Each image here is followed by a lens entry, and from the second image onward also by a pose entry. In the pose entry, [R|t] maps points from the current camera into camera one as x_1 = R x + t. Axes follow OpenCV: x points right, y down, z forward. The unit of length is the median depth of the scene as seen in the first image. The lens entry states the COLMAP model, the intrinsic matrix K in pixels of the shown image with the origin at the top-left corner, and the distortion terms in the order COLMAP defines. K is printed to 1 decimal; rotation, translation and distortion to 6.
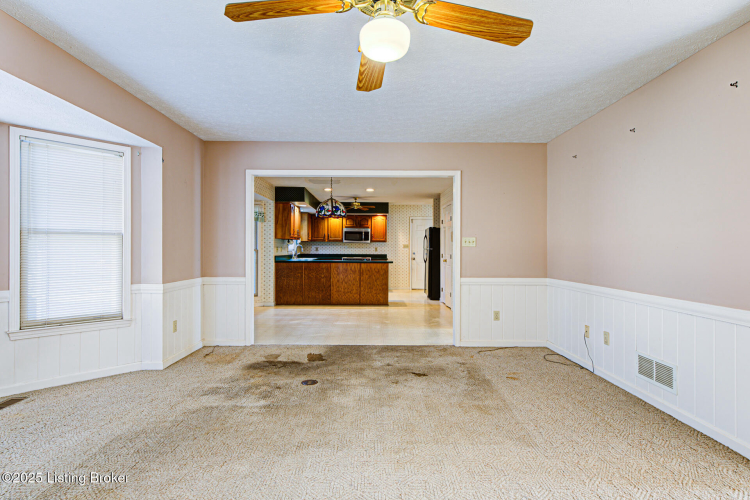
lens RADIAL K [[372.5, 0, 375.0], [0, 372.5, 250.0], [0, 0, 1]] dist [0.016740, 0.000411]
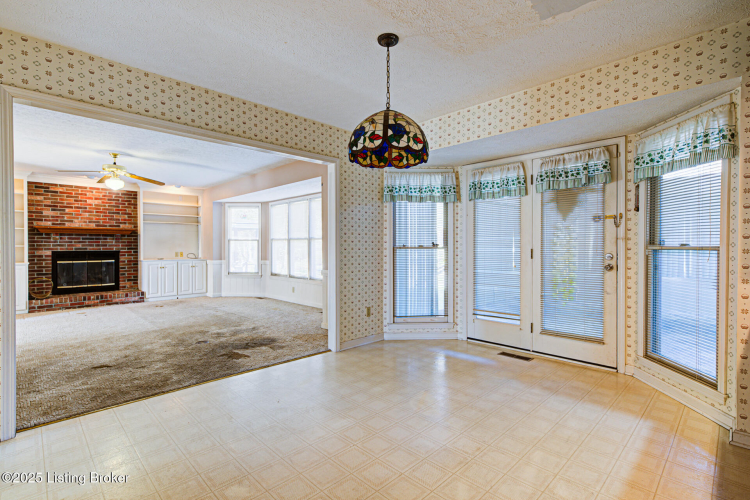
lens RADIAL K [[359.1, 0, 375.0], [0, 359.1, 250.0], [0, 0, 1]] dist [0.004247, 0.000901]
pose [[-0.720374, 0.003898, -0.693575, 0.097444], [-0.004410, 0.999938, 0.010200, 0.000072], [0.693572, 0.010406, -0.720312, 0.825467]]
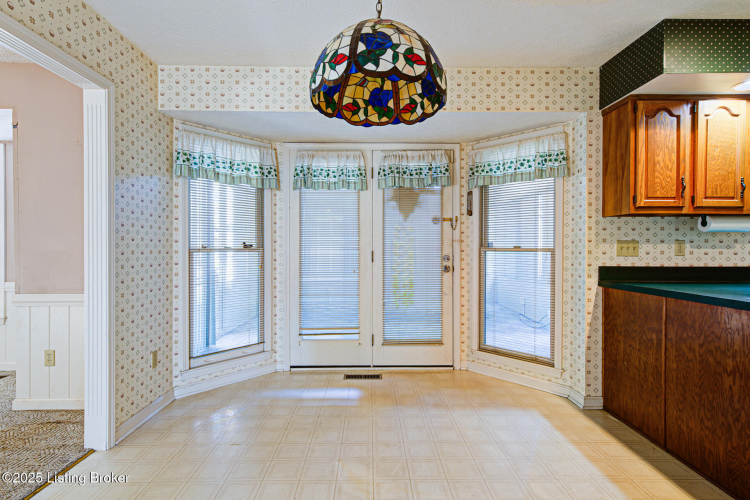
lens RADIAL K [[394.5, 0, 375.0], [0, 394.5, 250.0], [0, 0, 1]] dist [0.010194, 0.001524]
pose [[0.003996, 0.001667, -0.999991, 0.083725], [-0.003625, 0.999992, 0.001652, 0.000443], [0.999985, 0.003619, 0.004002, 0.654512]]
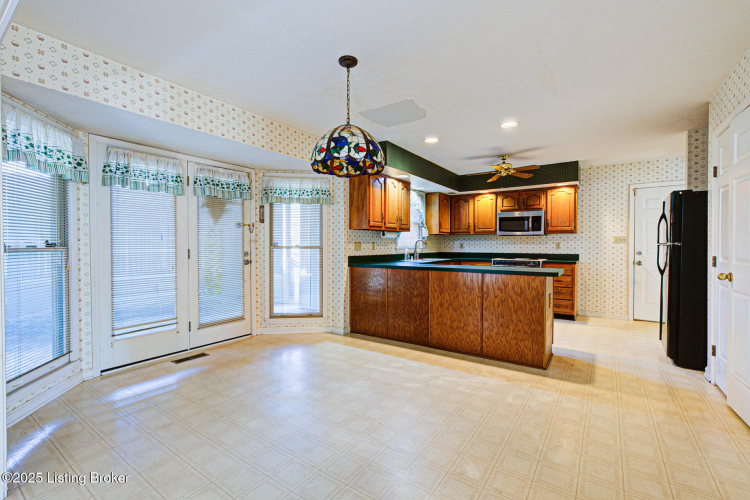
lens RADIAL K [[329.6, 0, 375.0], [0, 329.6, 250.0], [0, 0, 1]] dist [-0.001567, 0.000390]
pose [[0.813672, 0.003460, -0.581314, 0.082943], [0.001960, 0.999960, 0.008697, 0.000272], [0.581321, -0.008216, 0.813633, 0.466978]]
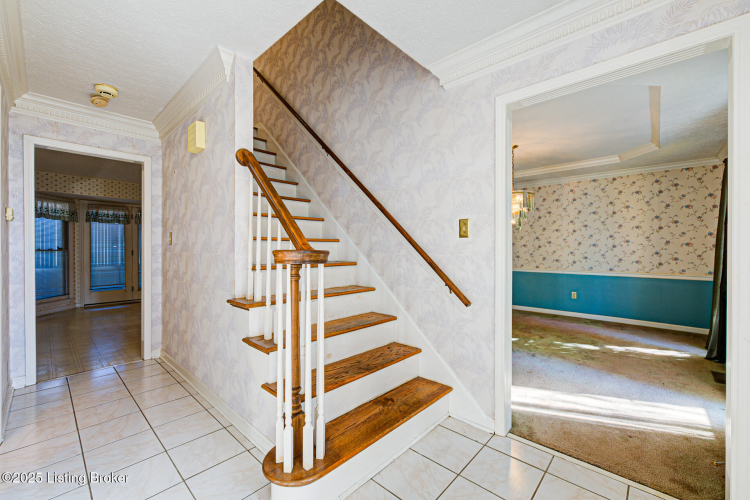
lens RADIAL K [[307.1, 0, 375.0], [0, 307.1, 250.0], [0, 0, 1]] dist [0.000168, -0.000044]
pose [[0.726457, -0.002322, -0.687208, 0.596200], [0.002548, 0.999997, -0.000685, 0.002937], [0.687207, -0.001254, 0.726460, 0.520462]]
